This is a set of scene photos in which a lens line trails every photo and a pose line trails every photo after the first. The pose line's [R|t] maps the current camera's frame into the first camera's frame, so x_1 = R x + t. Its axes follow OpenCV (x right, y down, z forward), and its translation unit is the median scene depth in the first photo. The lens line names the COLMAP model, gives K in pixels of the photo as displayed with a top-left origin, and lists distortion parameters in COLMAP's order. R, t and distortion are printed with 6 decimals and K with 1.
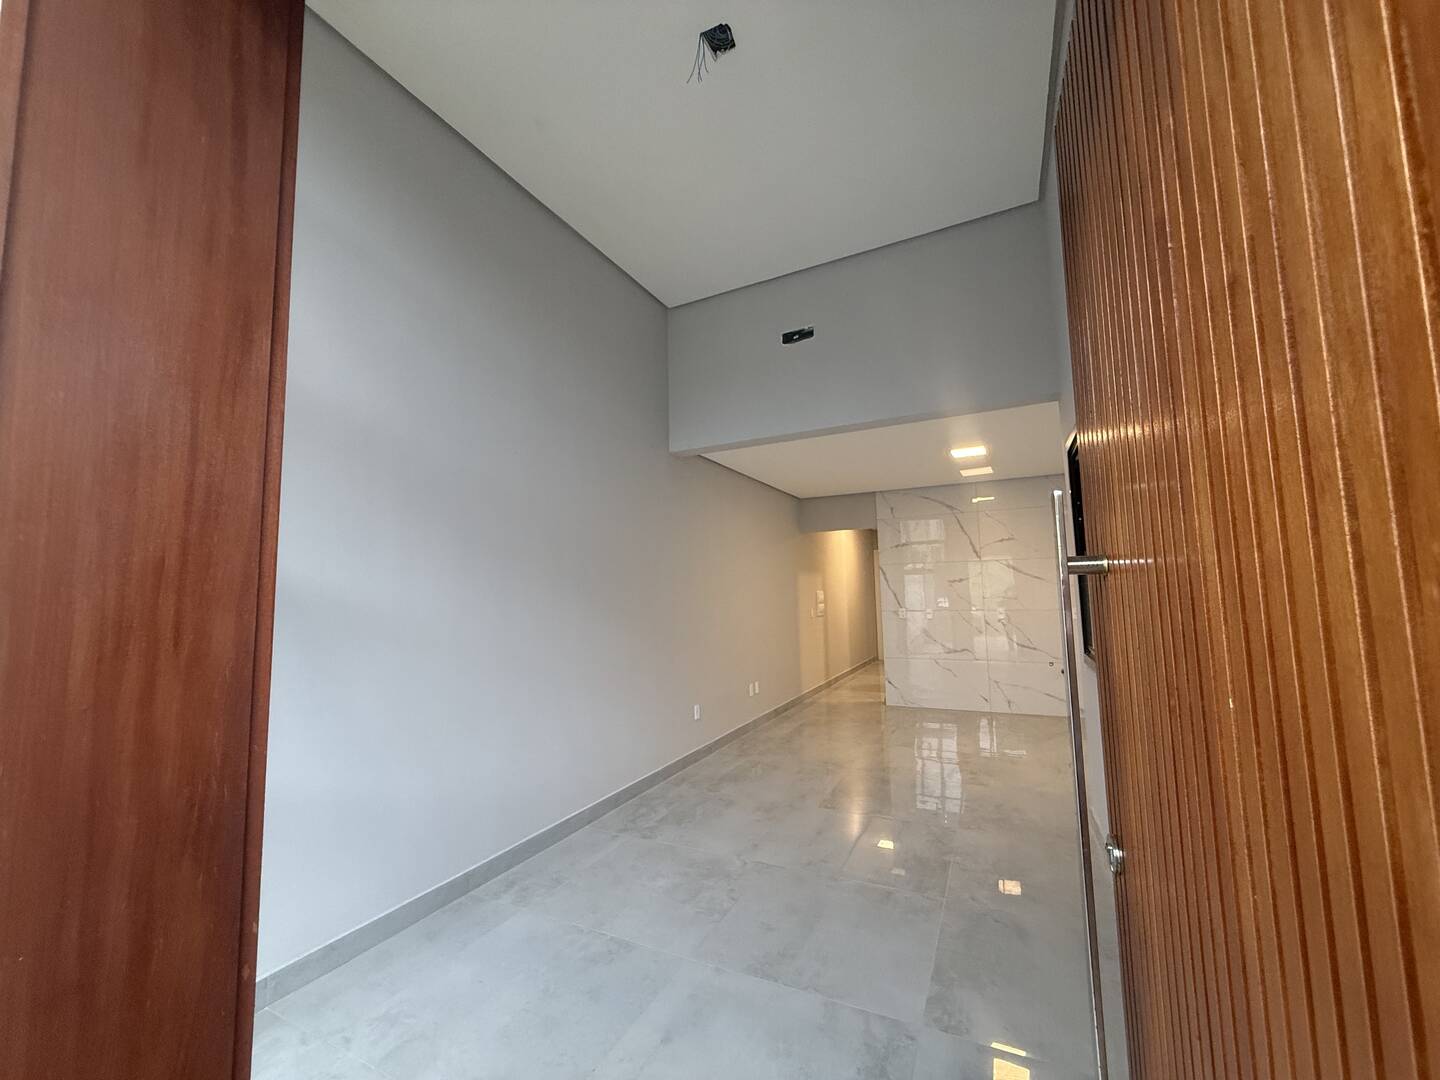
lens RADIAL K [[569.6, 0, 718.1], [0, 569.6, 541.3], [0, 0, 1]] dist [-0.000612, -0.000508]
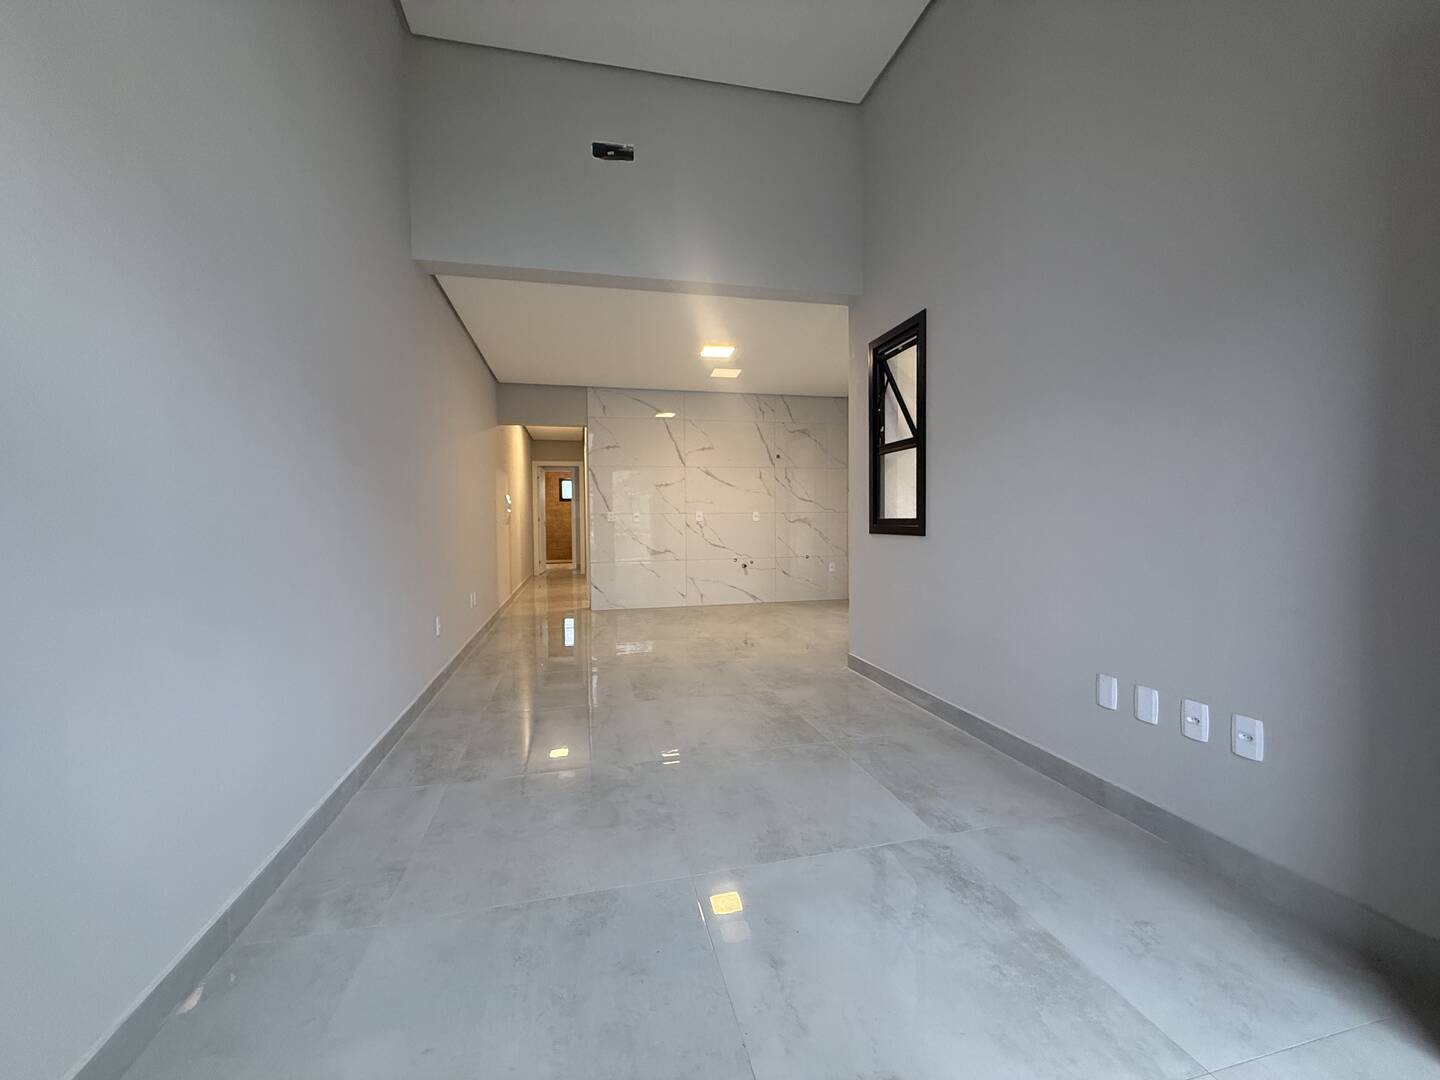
lens RADIAL K [[569.6, 0, 708.7], [0, 569.6, 539.2], [0, 0, 1]] dist [-0.000612, -0.000508]
pose [[0.768993, -0.007549, 0.639212, -0.343660], [-0.066121, 0.993628, 0.091280, 0.128898], [-0.635828, -0.112460, 0.763594, 0.284143]]
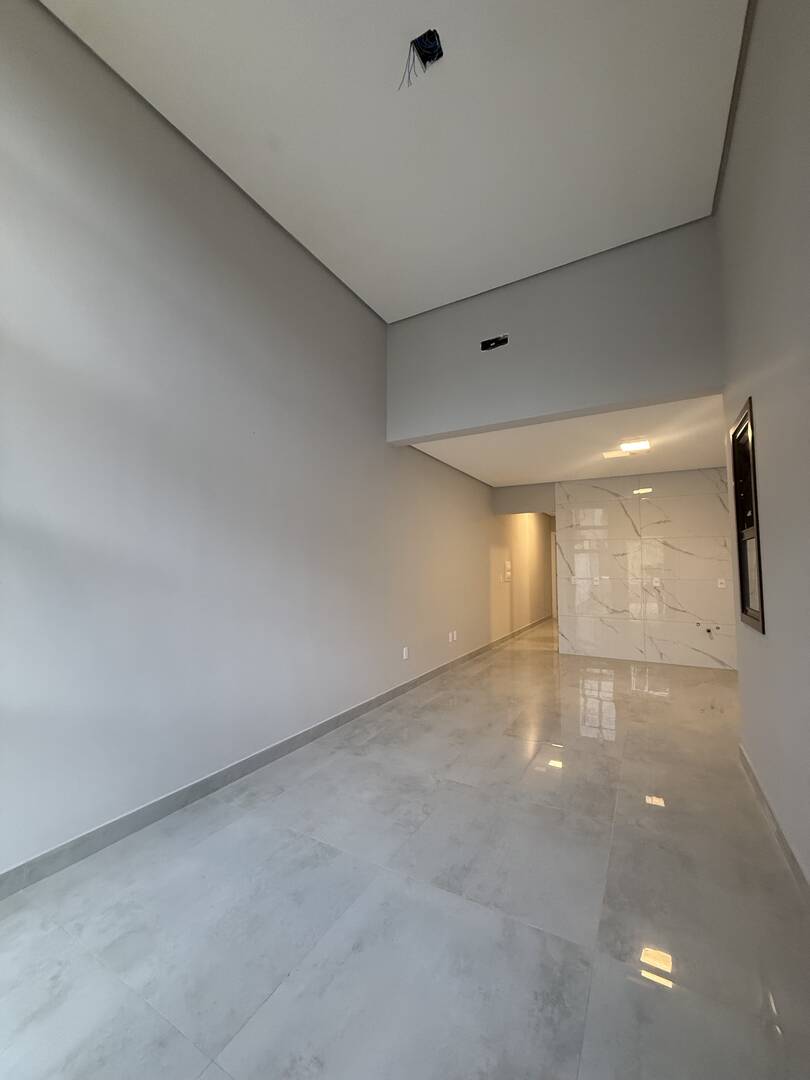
lens RADIAL K [[427.2, 0, 408.8], [0, 427.2, 536.6], [0, 0, 1]] dist [-0.000612, -0.000508]
pose [[0.998521, 0.019838, -0.050628, 0.017881], [-0.018741, 0.999581, 0.022057, 0.035226], [0.051045, -0.021075, 0.998474, 0.107734]]
